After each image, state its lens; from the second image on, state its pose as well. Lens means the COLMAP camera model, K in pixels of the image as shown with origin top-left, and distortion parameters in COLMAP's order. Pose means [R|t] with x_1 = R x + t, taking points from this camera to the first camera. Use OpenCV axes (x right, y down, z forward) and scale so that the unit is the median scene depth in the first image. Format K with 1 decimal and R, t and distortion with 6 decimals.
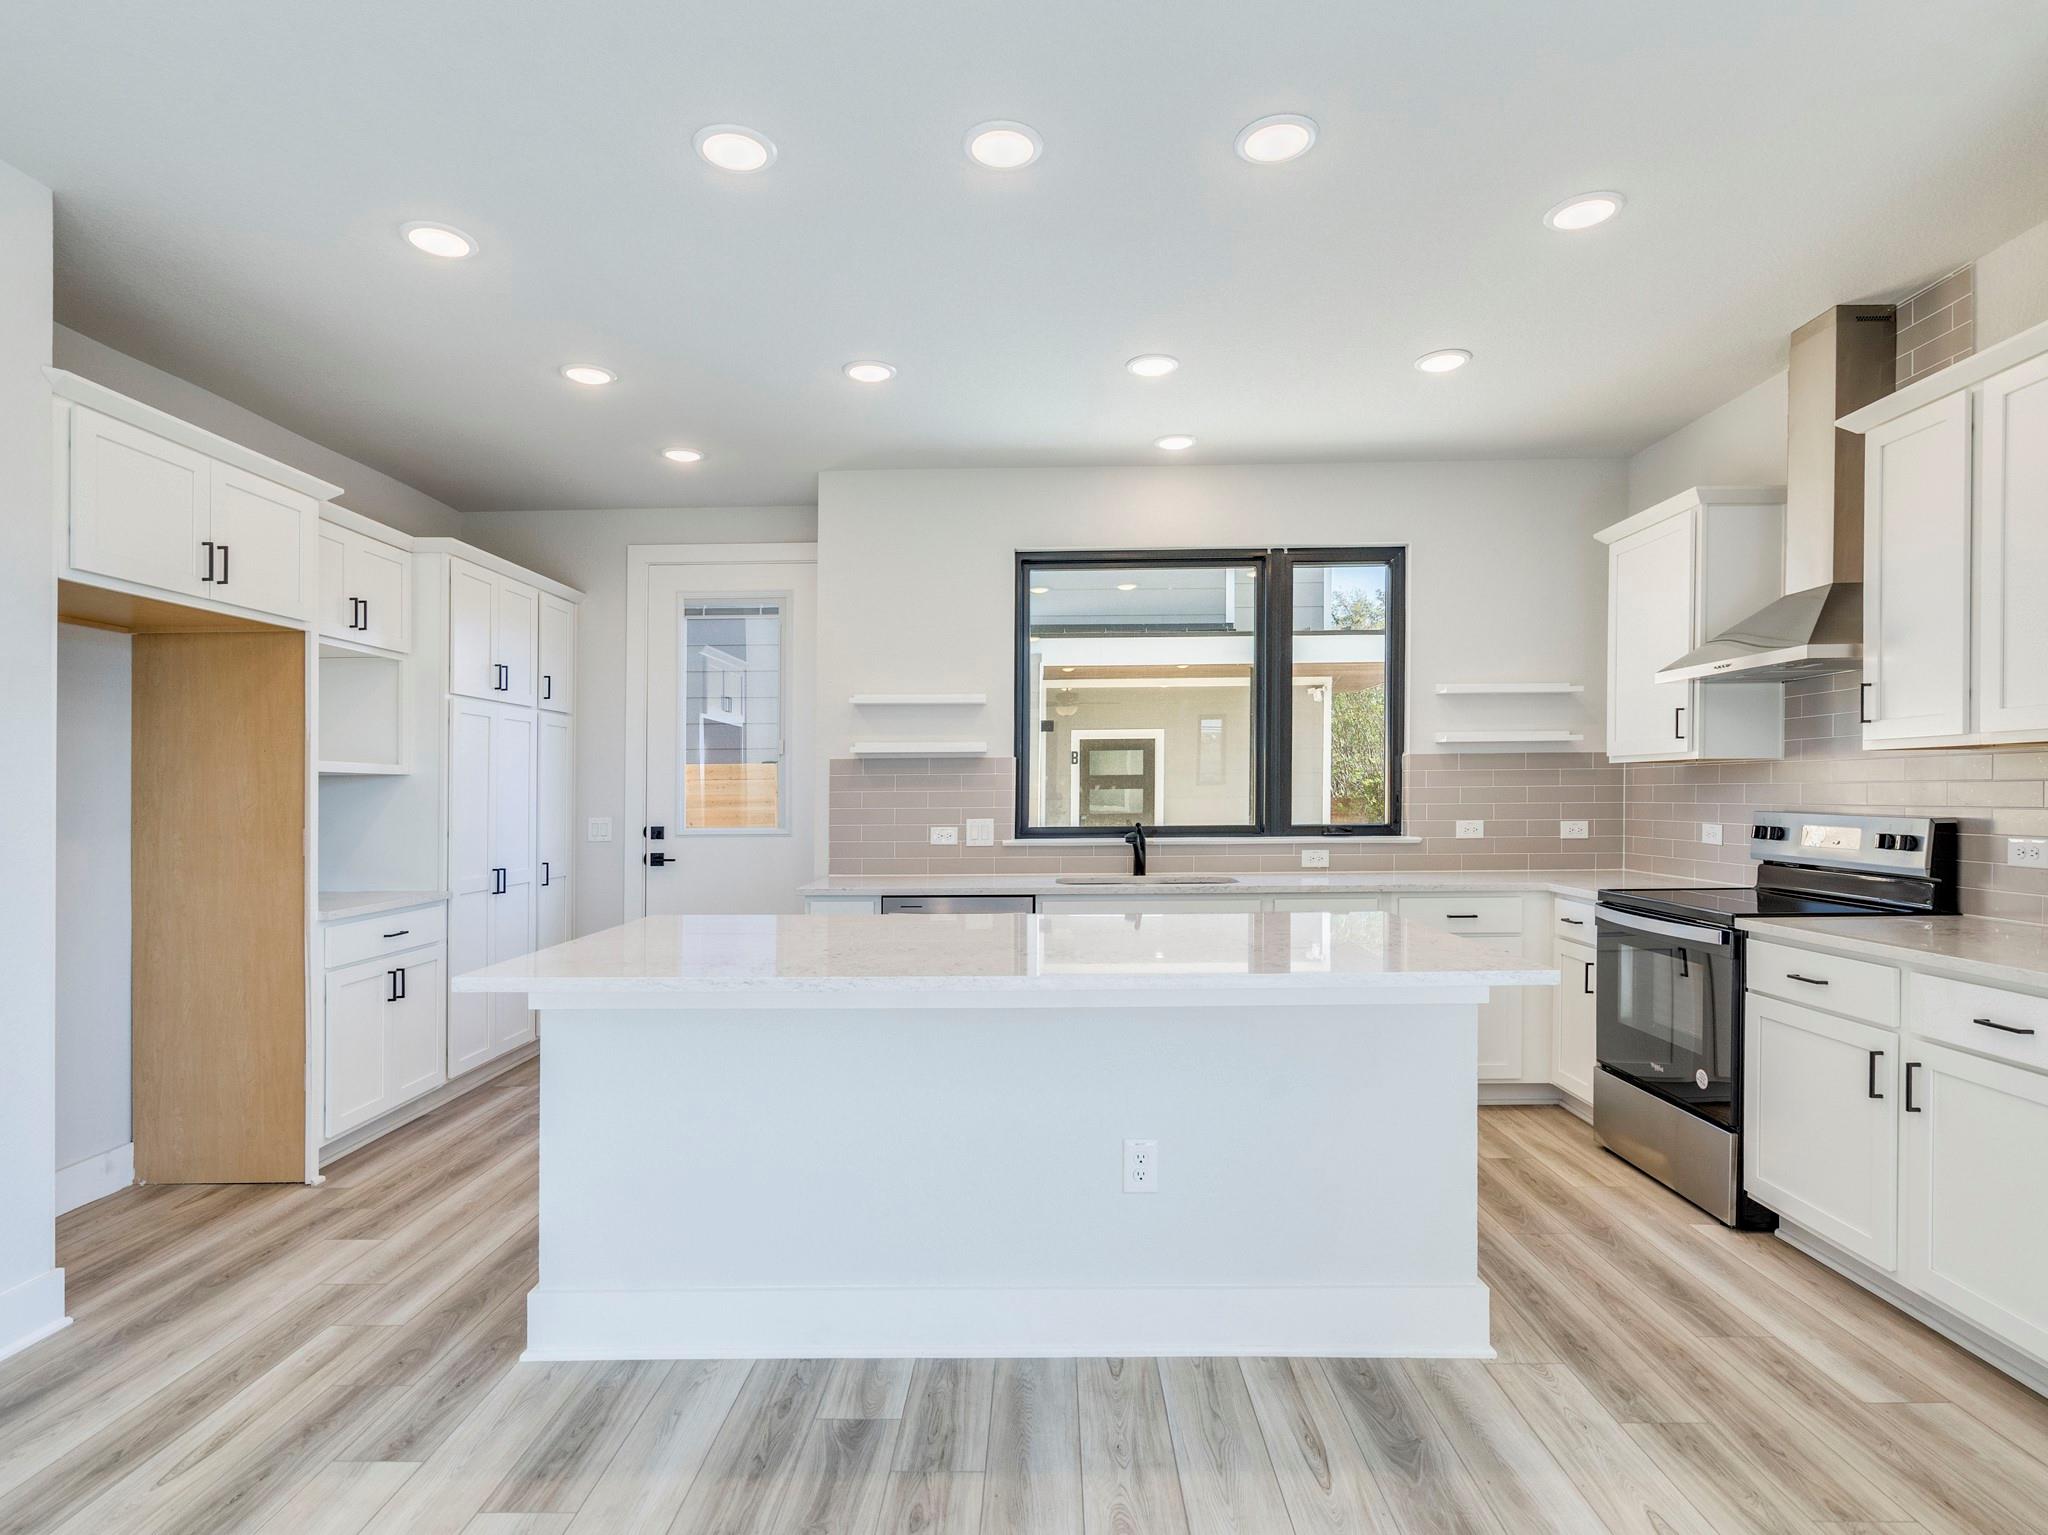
lens RADIAL K [[1065.1, 0, 1037.5], [0, 1065.1, 794.6], [0, 0, 1]] dist [-0.010969, 0.005999]
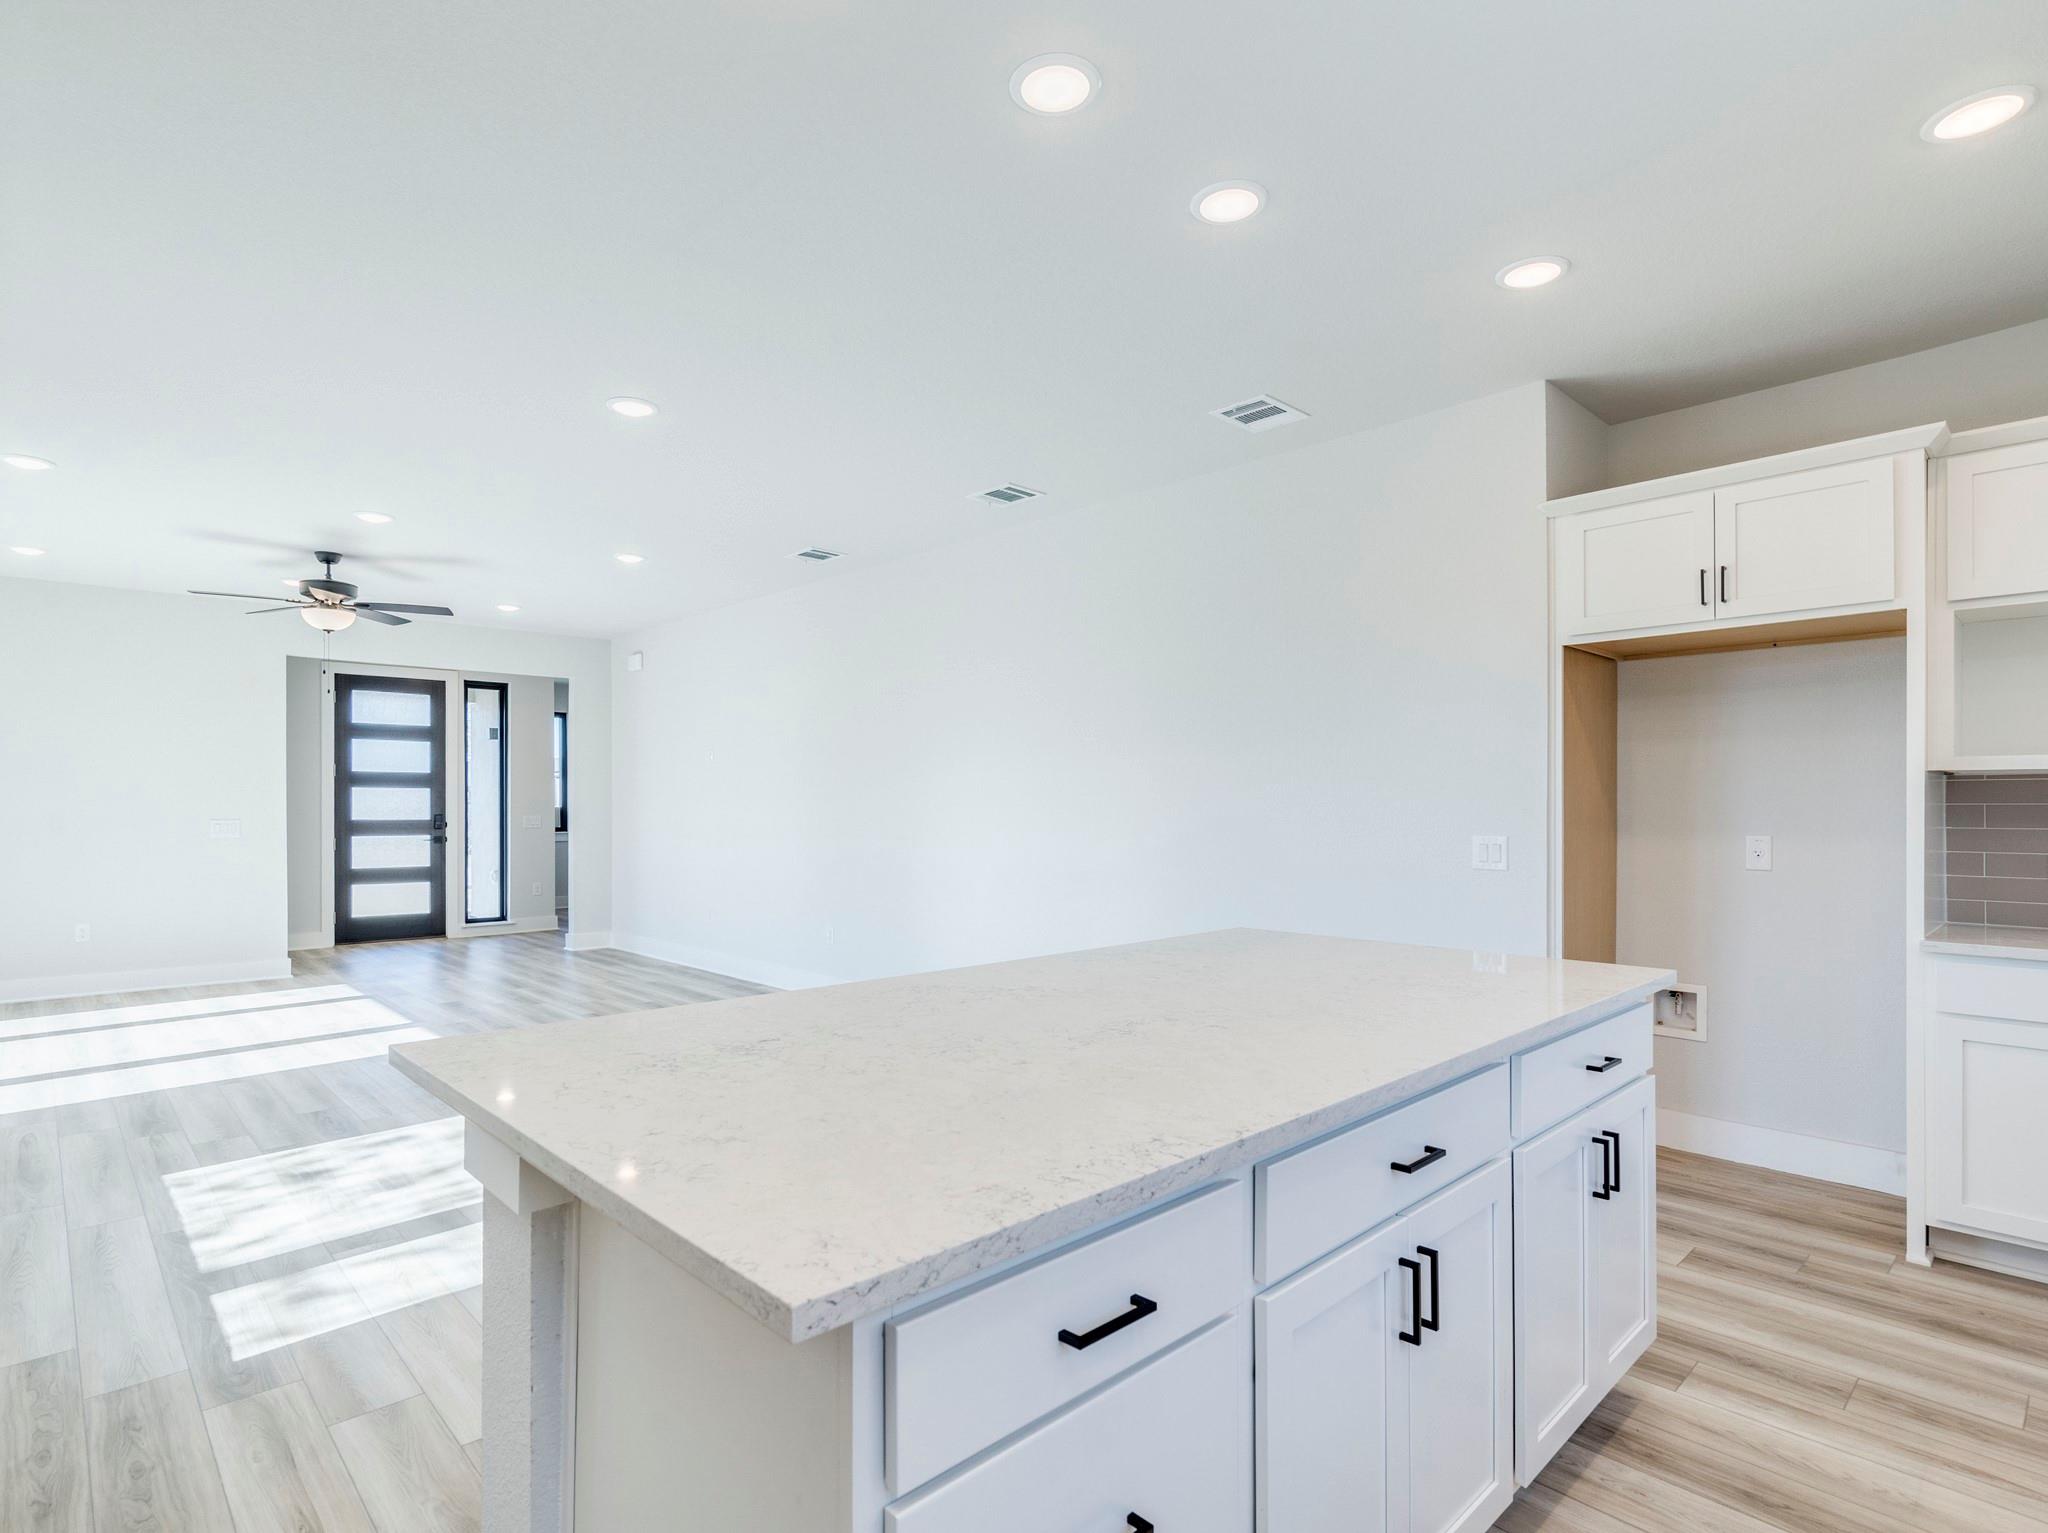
lens RADIAL K [[1065.1, 0, 1031.3], [0, 1065.1, 798.4], [0, 0, 1]] dist [-0.010969, 0.005999]
pose [[-0.721804, 0.005031, -0.692079, 0.328593], [0.003338, 0.999987, 0.003788, -0.007320], [0.692089, 0.000423, -0.721812, 0.894332]]
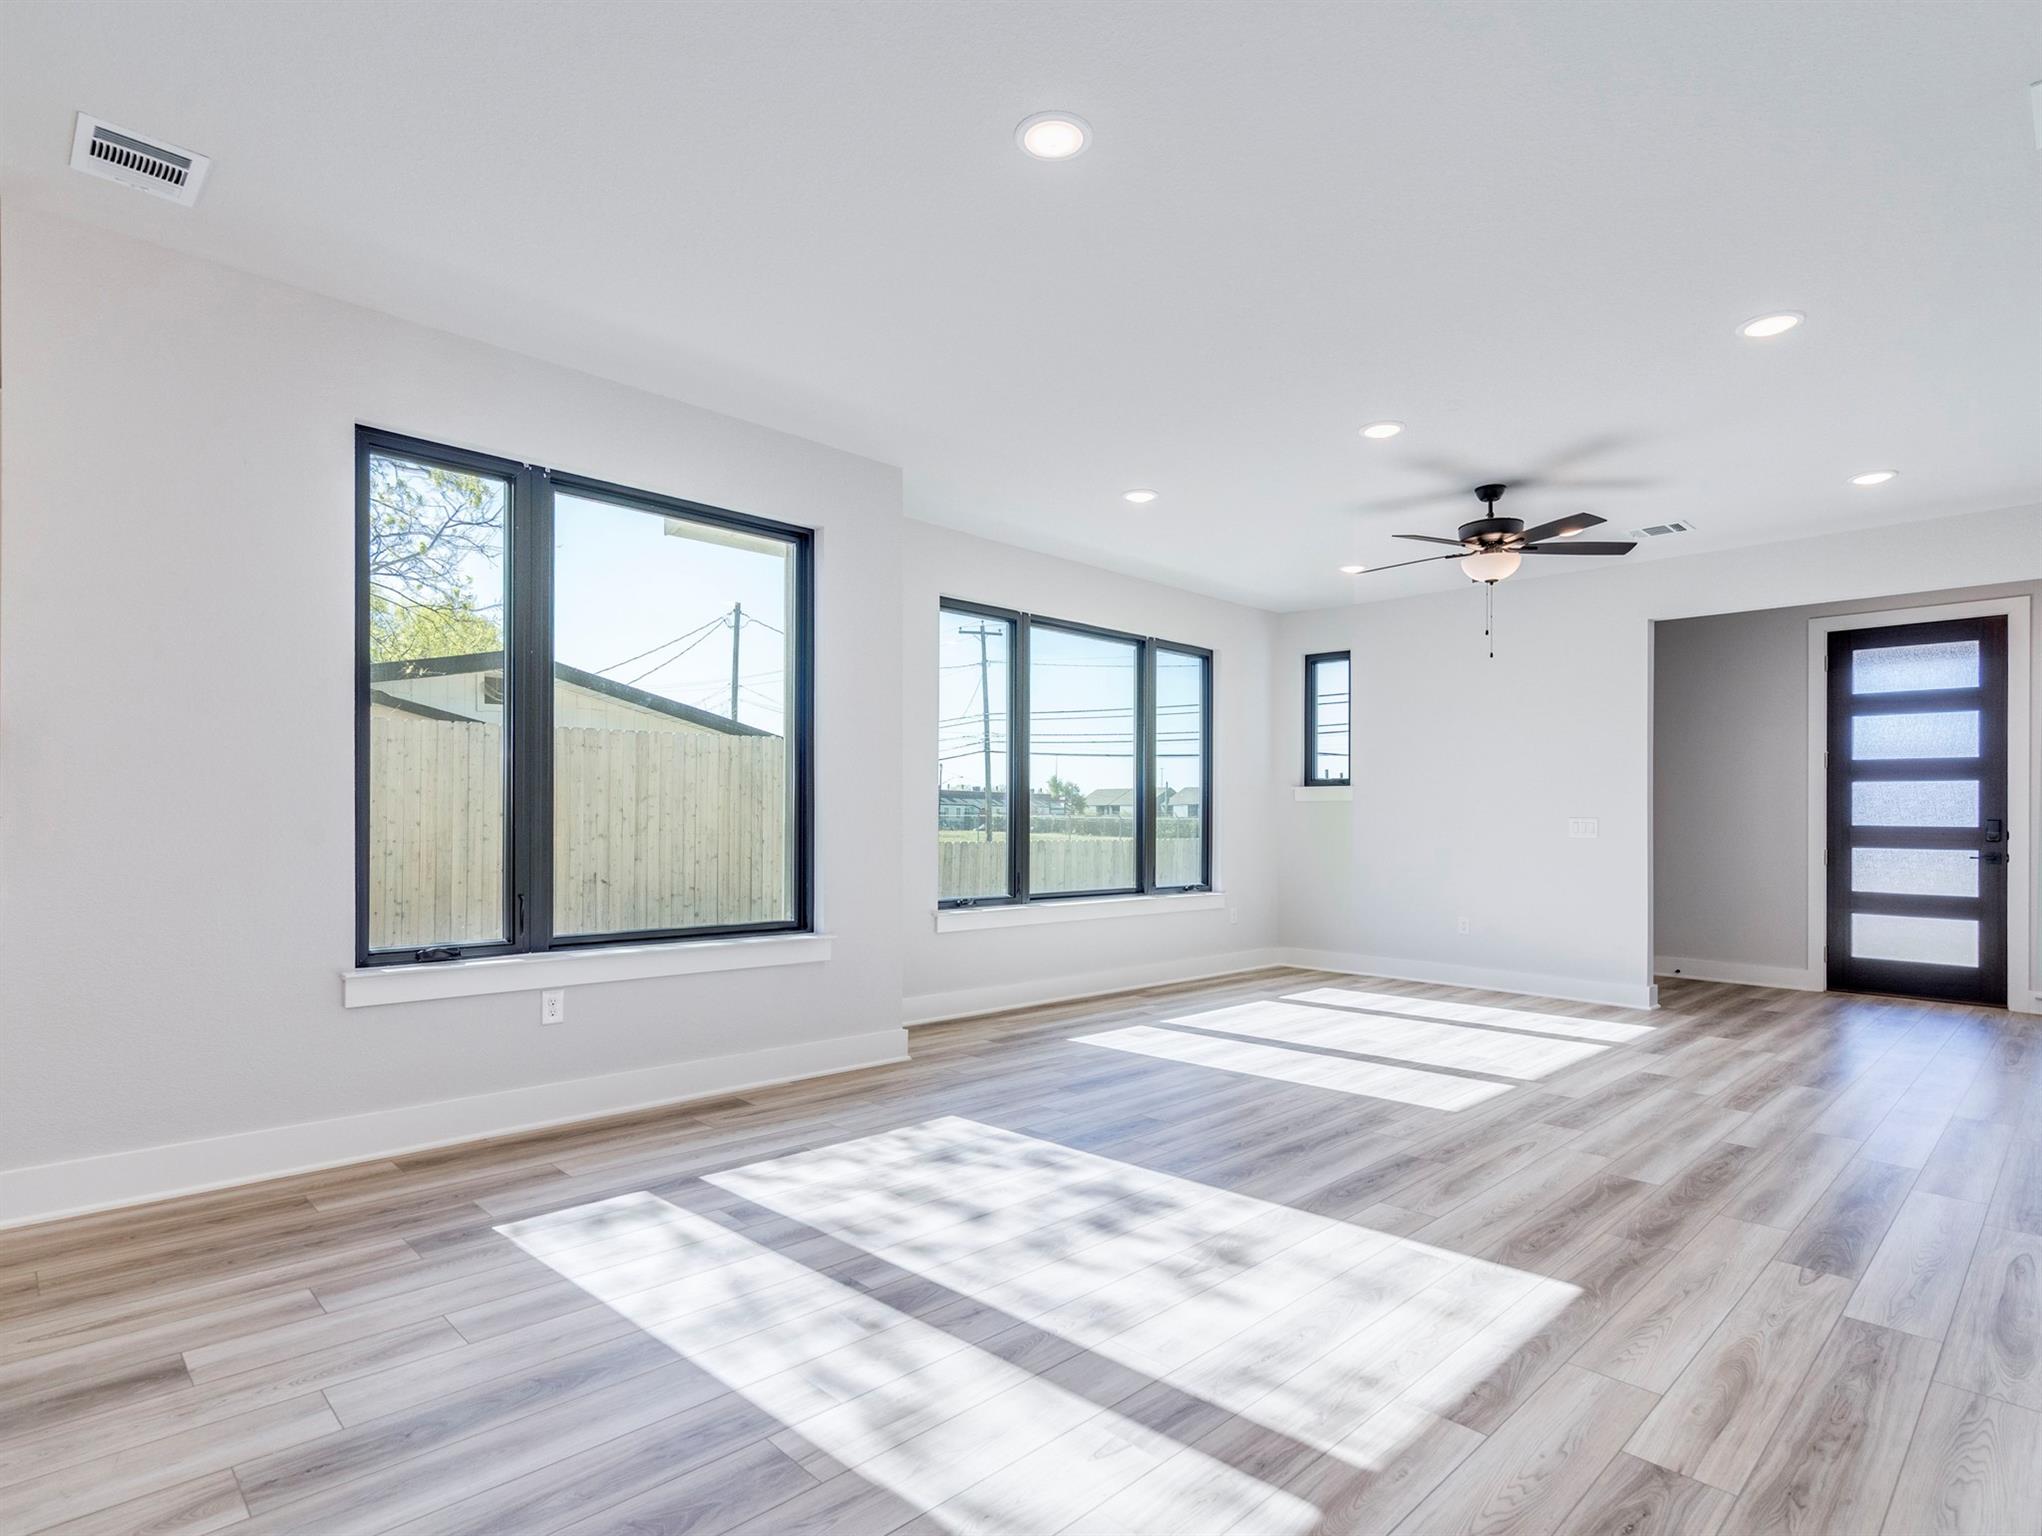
lens RADIAL K [[1100.2, 0, 992.3], [0, 1100.2, 811.2], [0, 0, 1]] dist [-0.014450, 0.003653]
pose [[-0.696101, 0.006771, 0.717912, -0.451500], [-0.001117, 0.999944, -0.010514, 0.037233], [-0.717943, -0.008121, -0.696054, 0.456161]]
